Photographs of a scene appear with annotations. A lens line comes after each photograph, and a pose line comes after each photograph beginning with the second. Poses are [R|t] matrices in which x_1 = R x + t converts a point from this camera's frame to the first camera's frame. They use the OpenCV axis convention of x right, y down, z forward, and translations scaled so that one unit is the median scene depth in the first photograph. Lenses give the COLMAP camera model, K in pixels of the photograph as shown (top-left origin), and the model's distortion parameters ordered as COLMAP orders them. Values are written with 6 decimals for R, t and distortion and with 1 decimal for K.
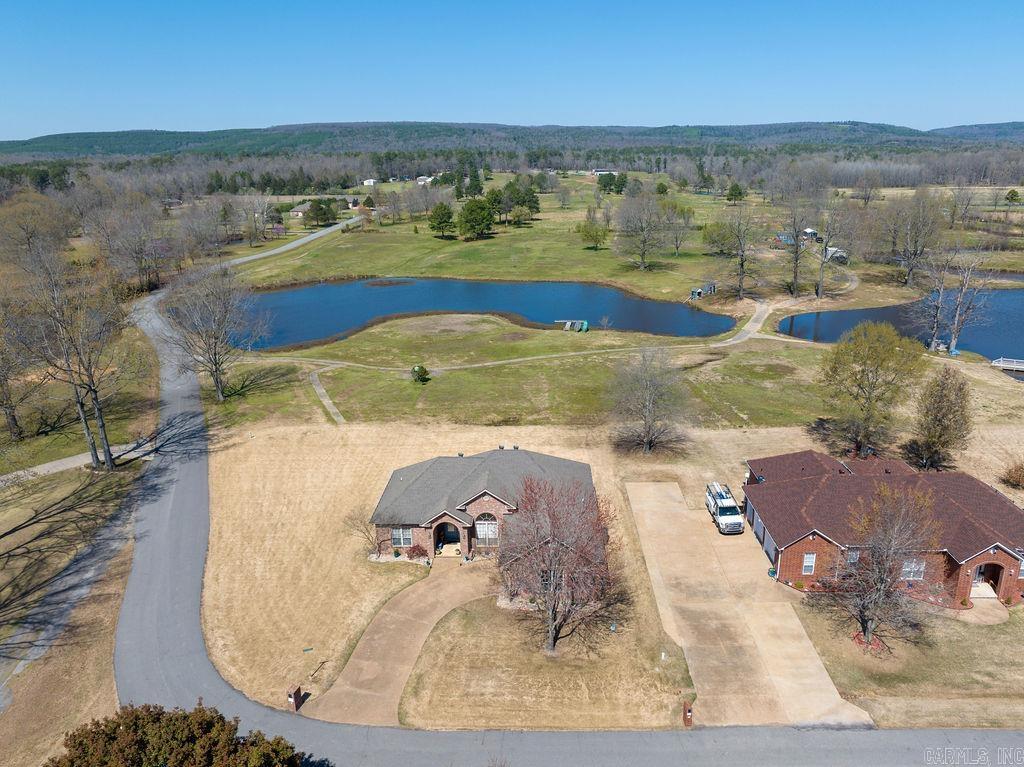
lens RADIAL K [[701.1, 0, 512.0], [0, 701.1, 383.5], [0, 0, 1]] dist [-0.029429, 0.001619]
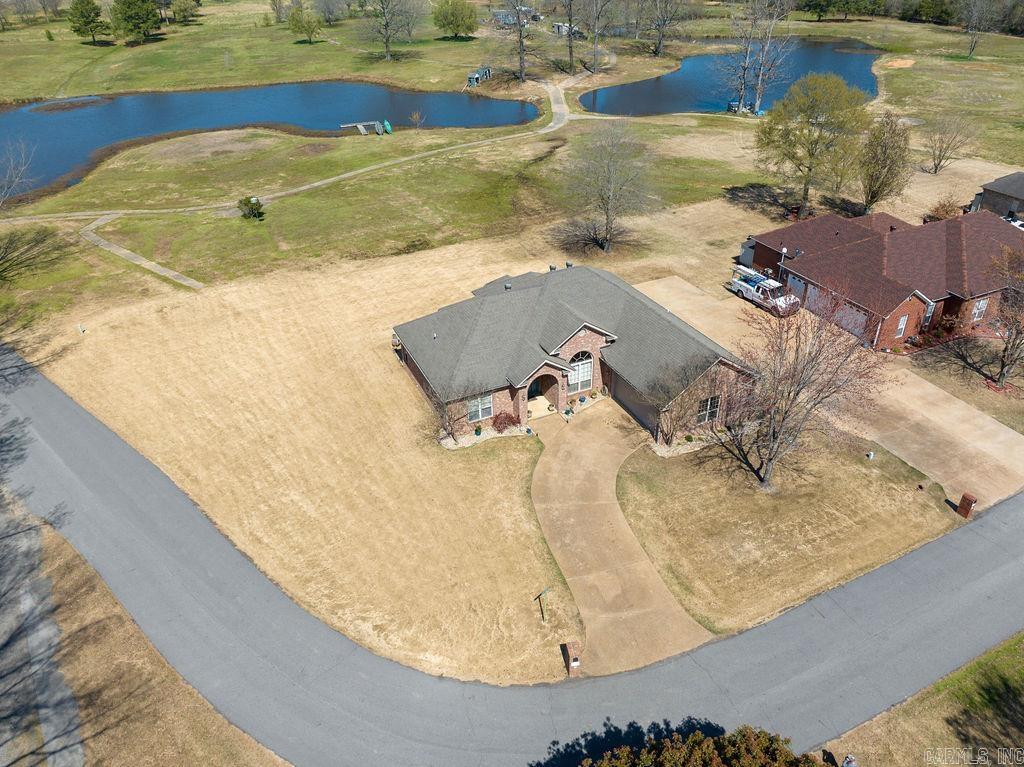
lens RADIAL K [[701.1, 0, 512.0], [0, 701.1, 383.5], [0, 0, 1]] dist [-0.029429, 0.001619]
pose [[0.895454, -0.242932, 0.373023, -0.251978], [0.139483, 0.948885, 0.283128, -0.008488], [-0.422737, -0.201498, 0.883568, 0.206267]]
